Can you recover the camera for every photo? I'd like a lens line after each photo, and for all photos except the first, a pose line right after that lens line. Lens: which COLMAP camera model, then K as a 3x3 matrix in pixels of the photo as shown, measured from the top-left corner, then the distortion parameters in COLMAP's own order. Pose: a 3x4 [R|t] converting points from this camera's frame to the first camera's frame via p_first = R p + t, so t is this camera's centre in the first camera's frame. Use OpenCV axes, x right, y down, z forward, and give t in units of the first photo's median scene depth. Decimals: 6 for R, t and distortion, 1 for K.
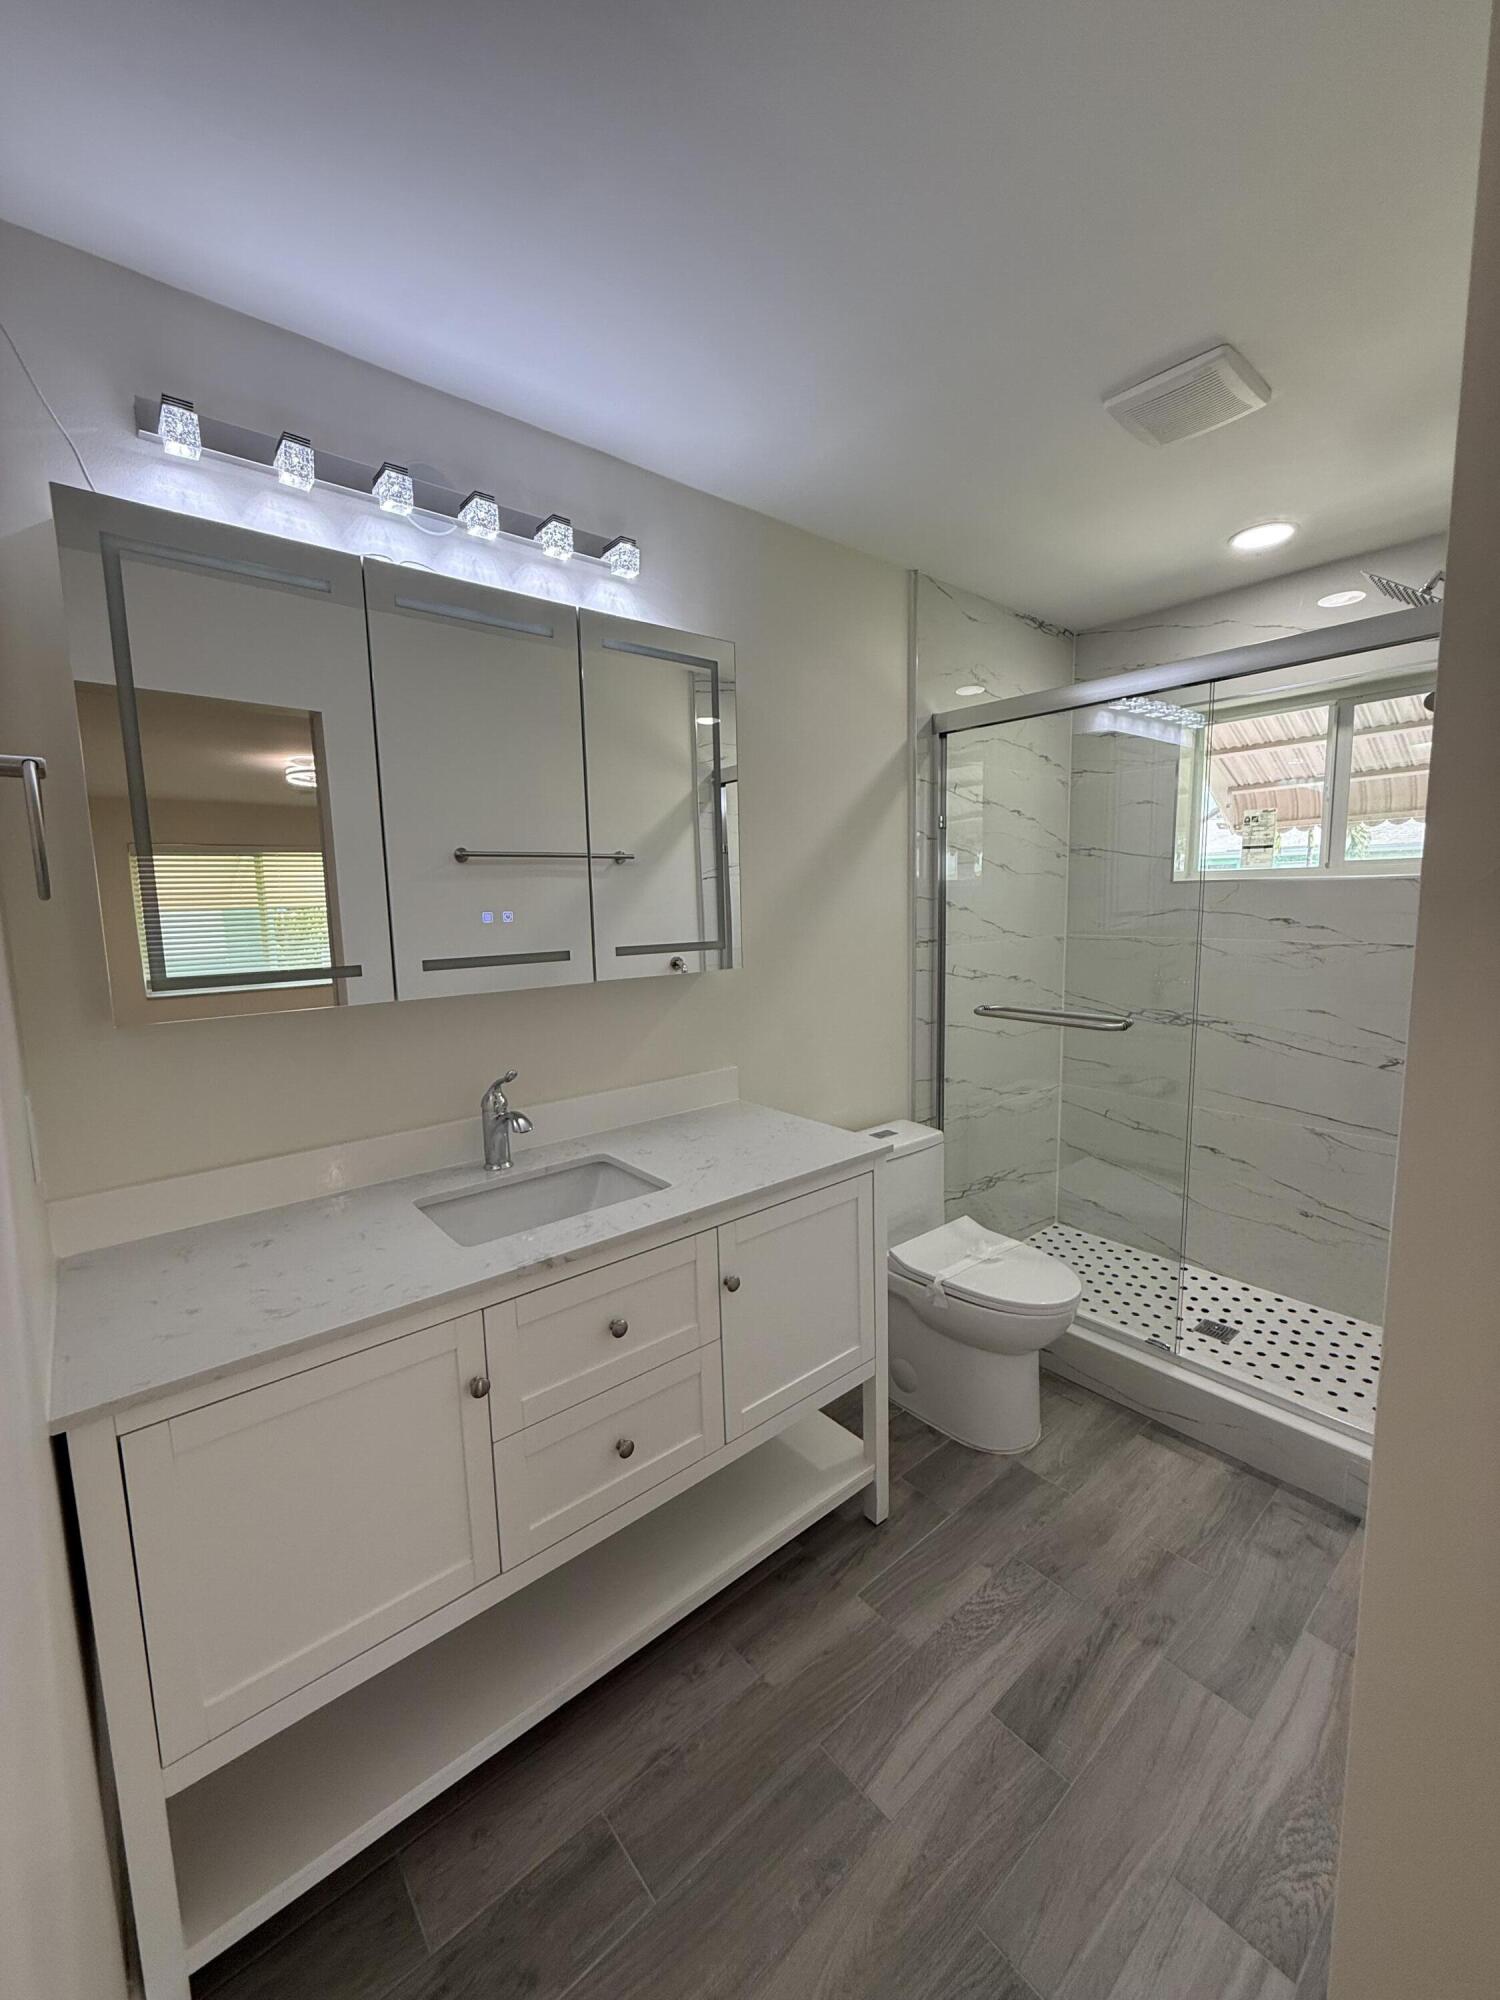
lens RADIAL K [[802.2, 0, 749.3], [0, 802.2, 994.8], [0, 0, 1]] dist [0.001231, 0.000228]
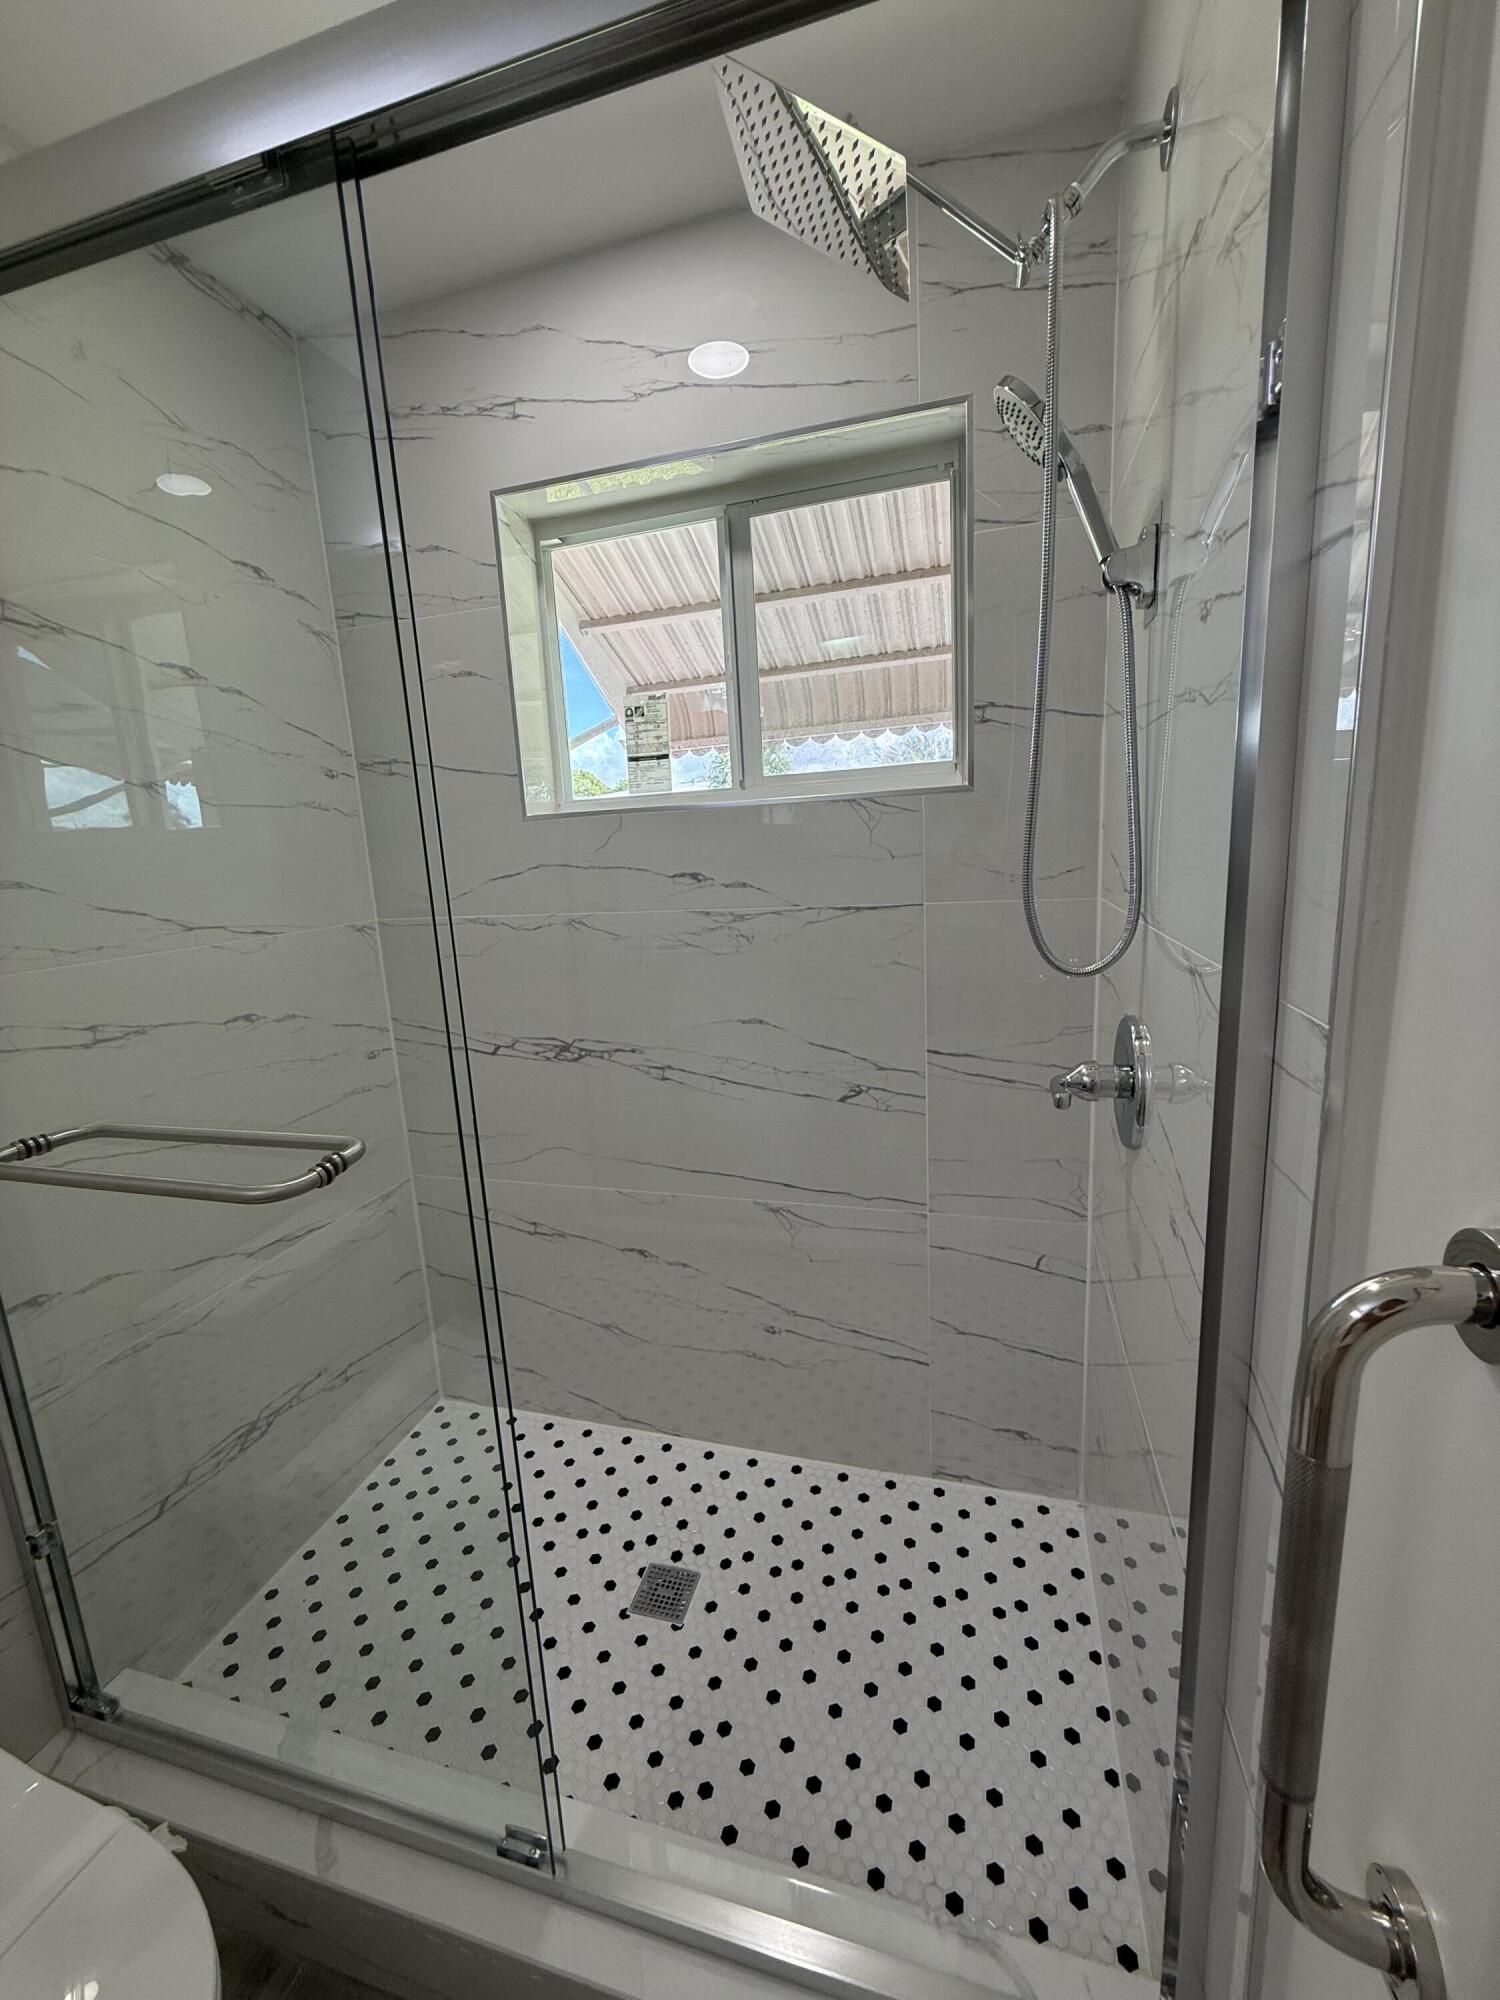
lens RADIAL K [[802.2, 0, 751.2], [0, 802.2, 1000.3], [0, 0, 1]] dist [0.001231, 0.000228]
pose [[0.831786, -0.135117, 0.538401, 0.363427], [0.106537, 0.990750, 0.084047, -0.046054], [-0.544777, -0.012550, 0.838487, 0.465489]]
